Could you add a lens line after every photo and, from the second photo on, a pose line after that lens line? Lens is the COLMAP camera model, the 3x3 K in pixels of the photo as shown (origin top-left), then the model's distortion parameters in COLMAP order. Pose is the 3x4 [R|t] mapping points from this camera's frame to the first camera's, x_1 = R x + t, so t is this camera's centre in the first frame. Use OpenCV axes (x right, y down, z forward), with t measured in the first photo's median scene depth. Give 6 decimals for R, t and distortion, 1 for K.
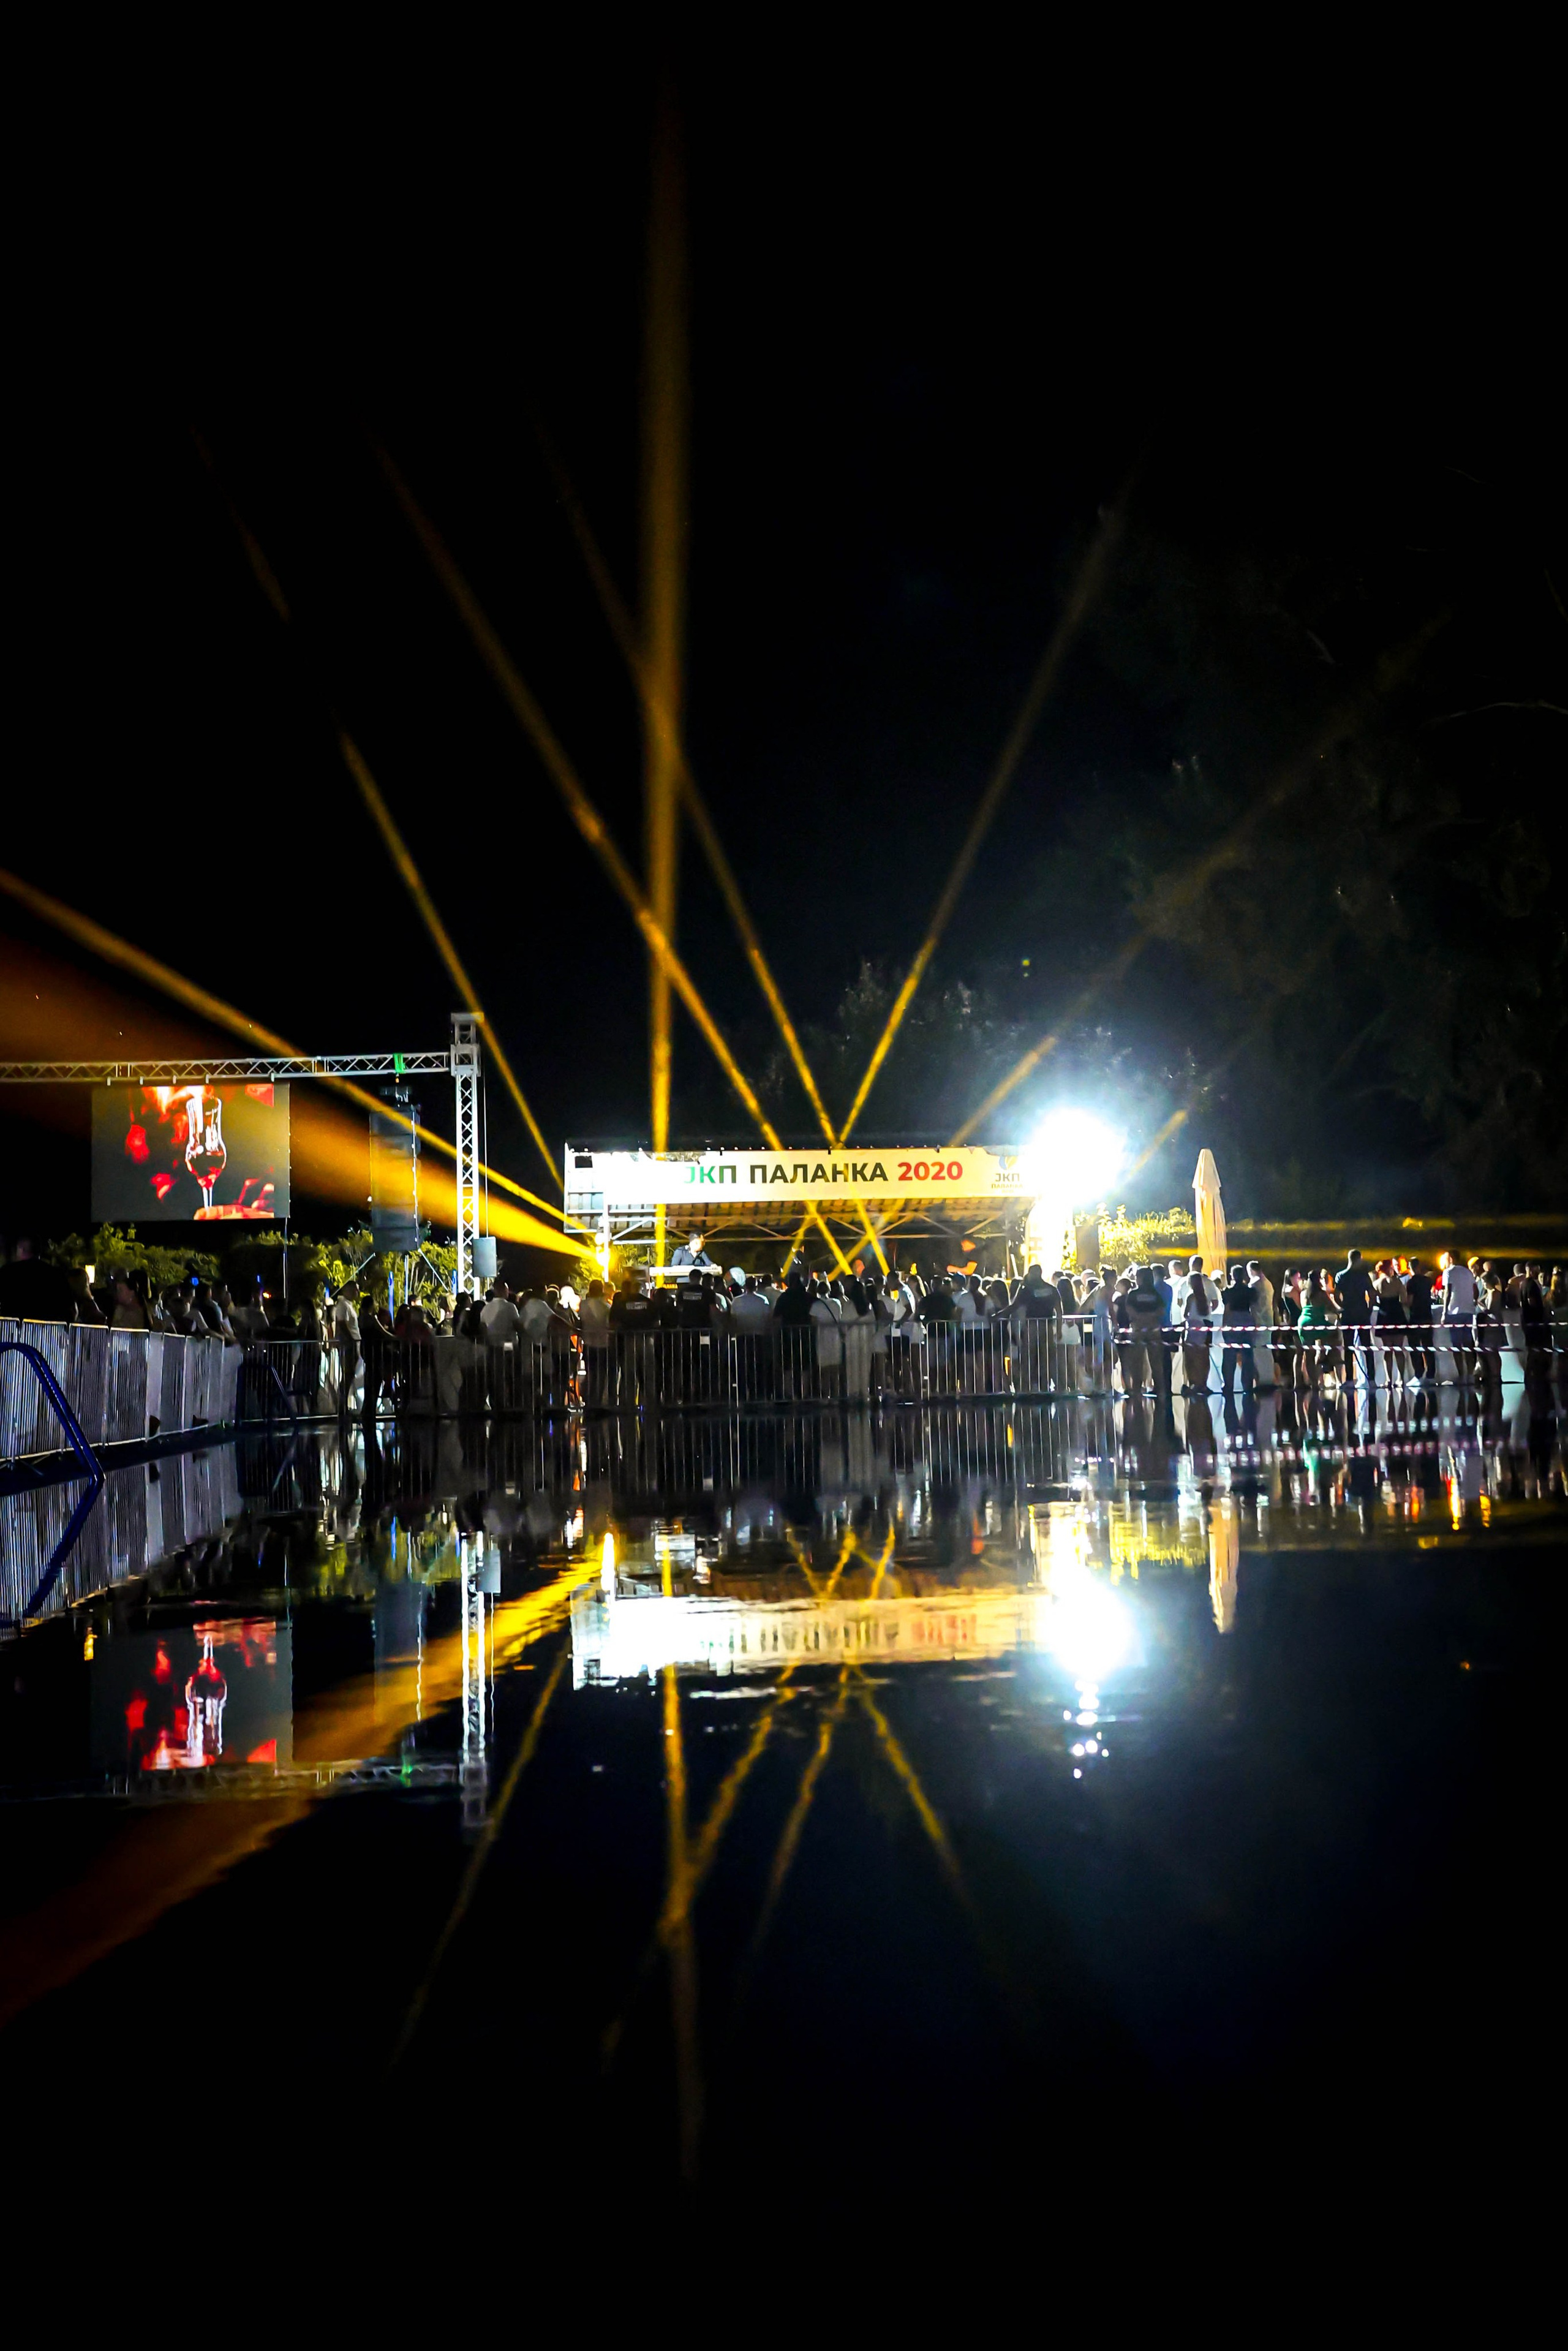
lens RADIAL K [[3832.2, 0, 983.8], [0, 3832.2, 800.0], [0, 0, 1]] dist [-0.003350, 0.050282]
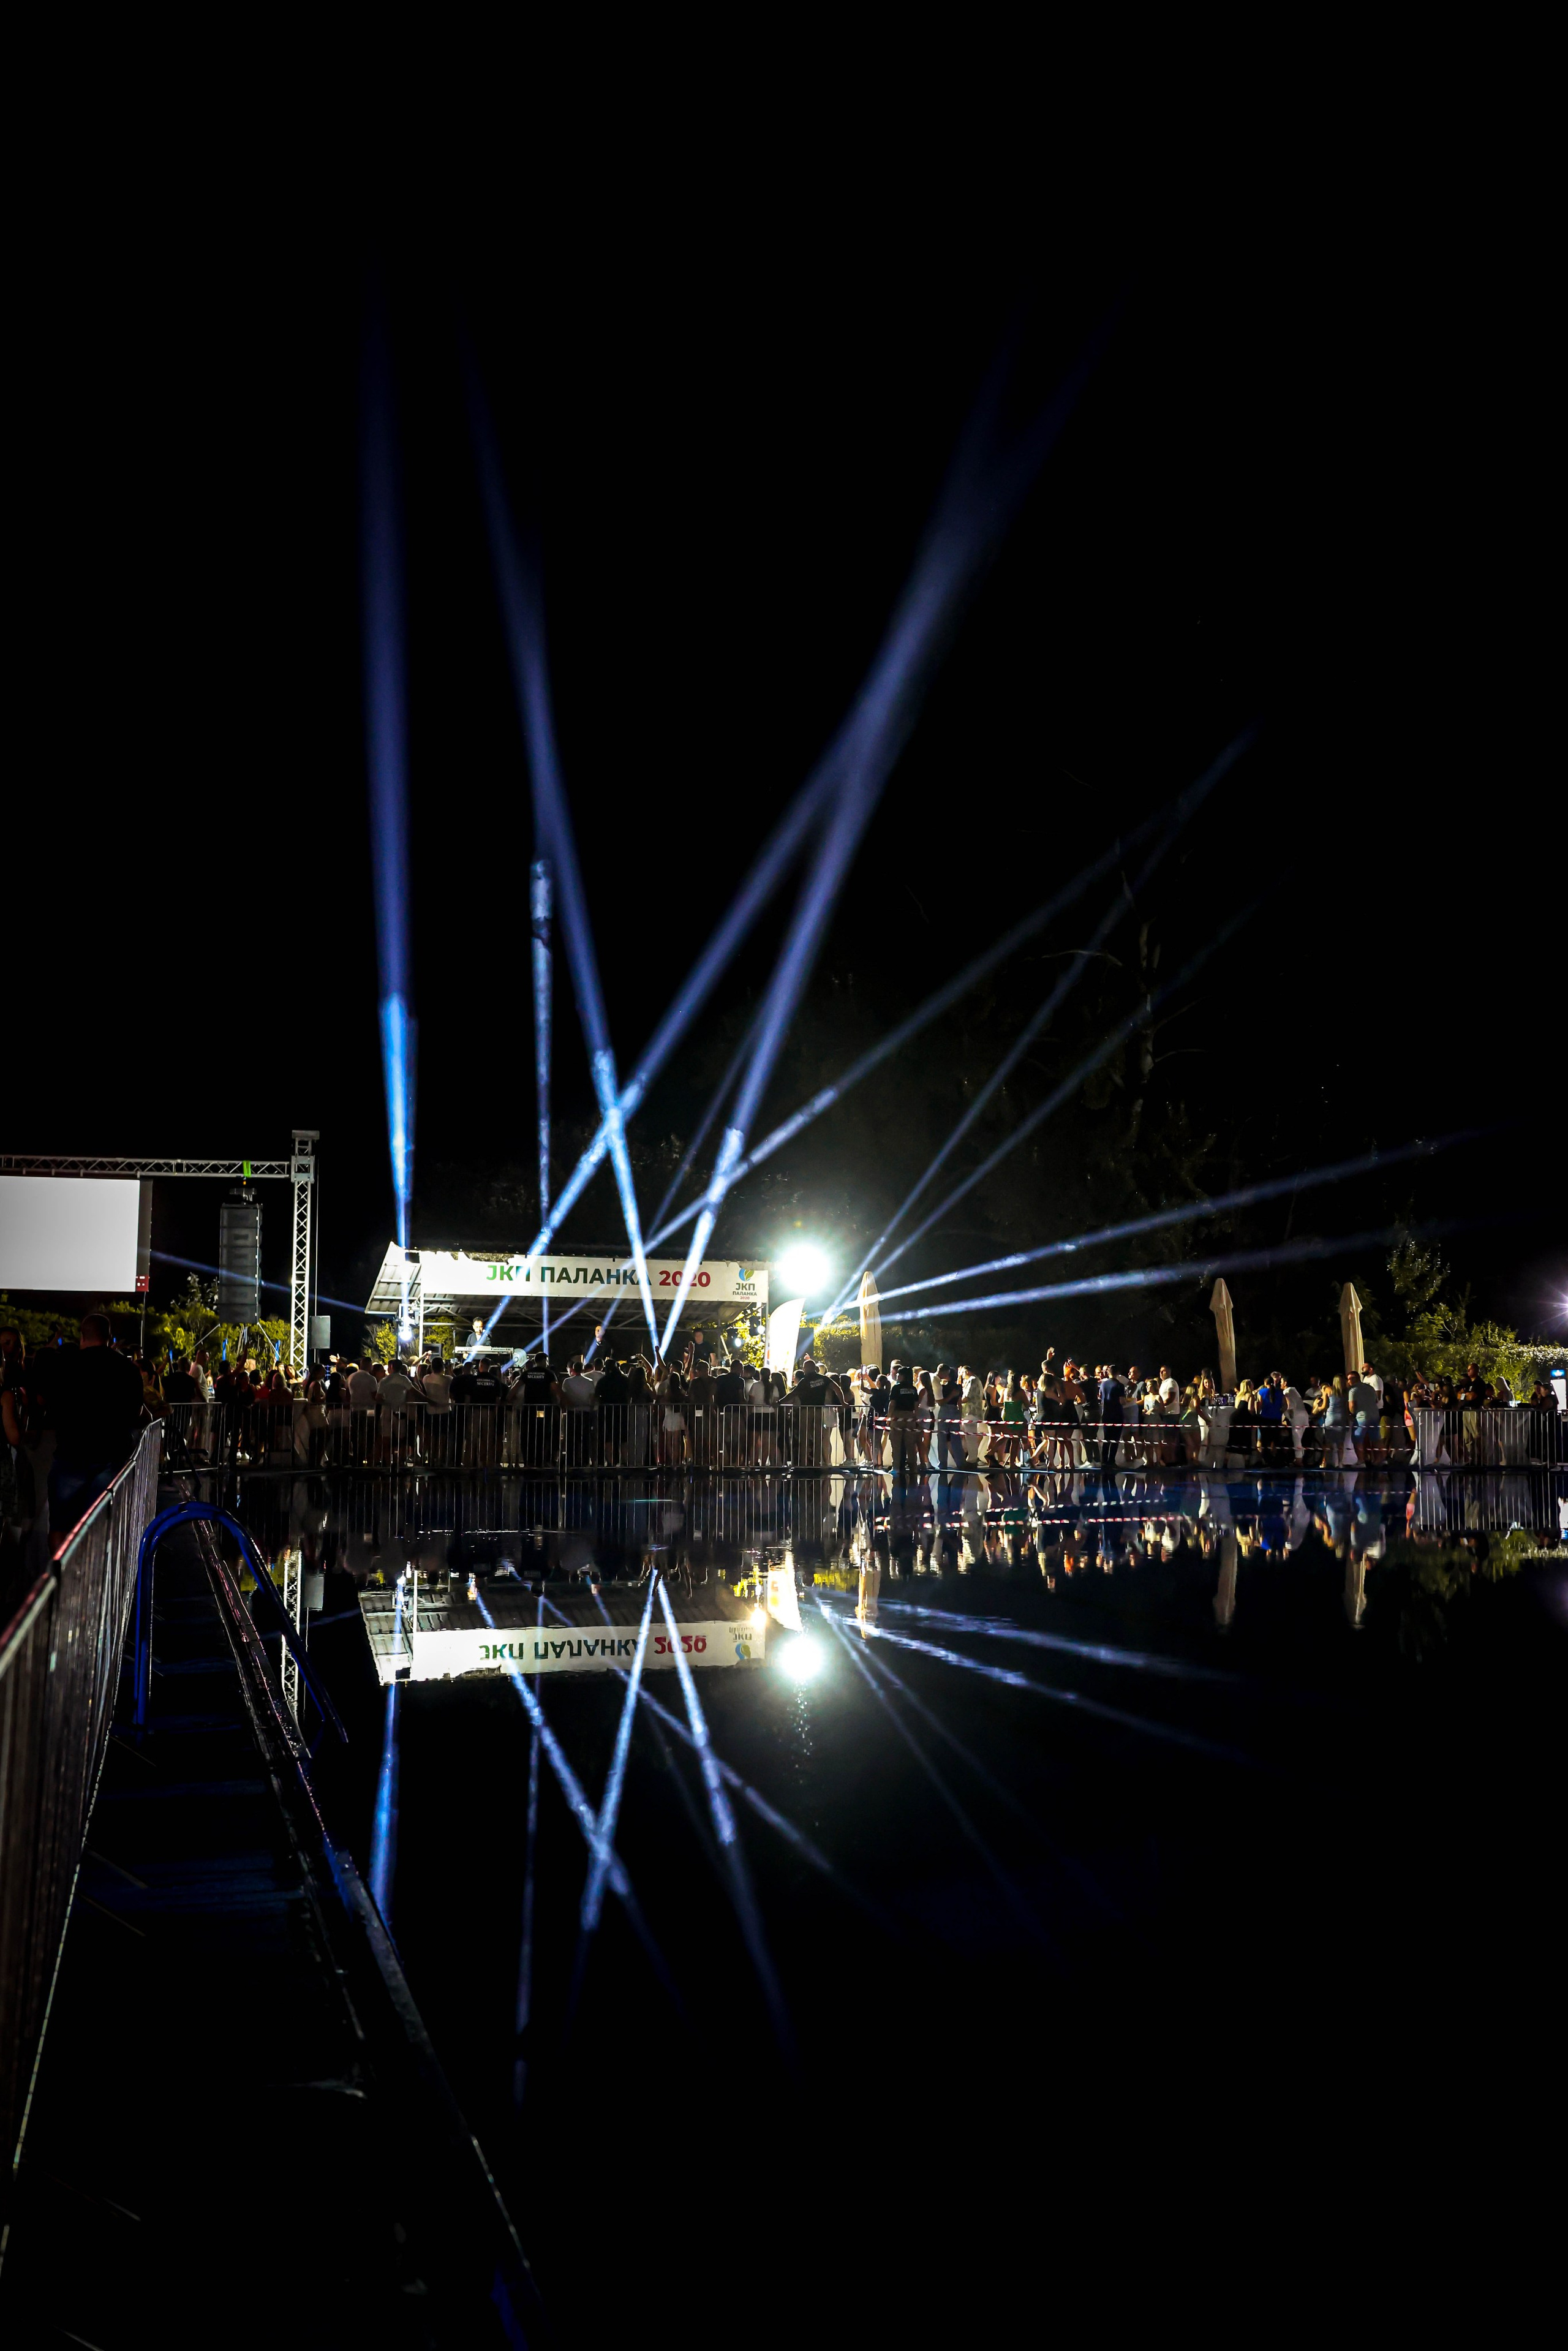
lens RADIAL K [[2244.3, 0, 801.6], [0, 2244.3, 1193.5], [0, 0, 1]] dist [0.000355, 0.004136]
pose [[0.984987, 0.054296, 0.163865, -0.095804], [-0.063471, 0.996665, 0.051283, 0.029036], [-0.160534, -0.060914, 0.985149, 0.273657]]
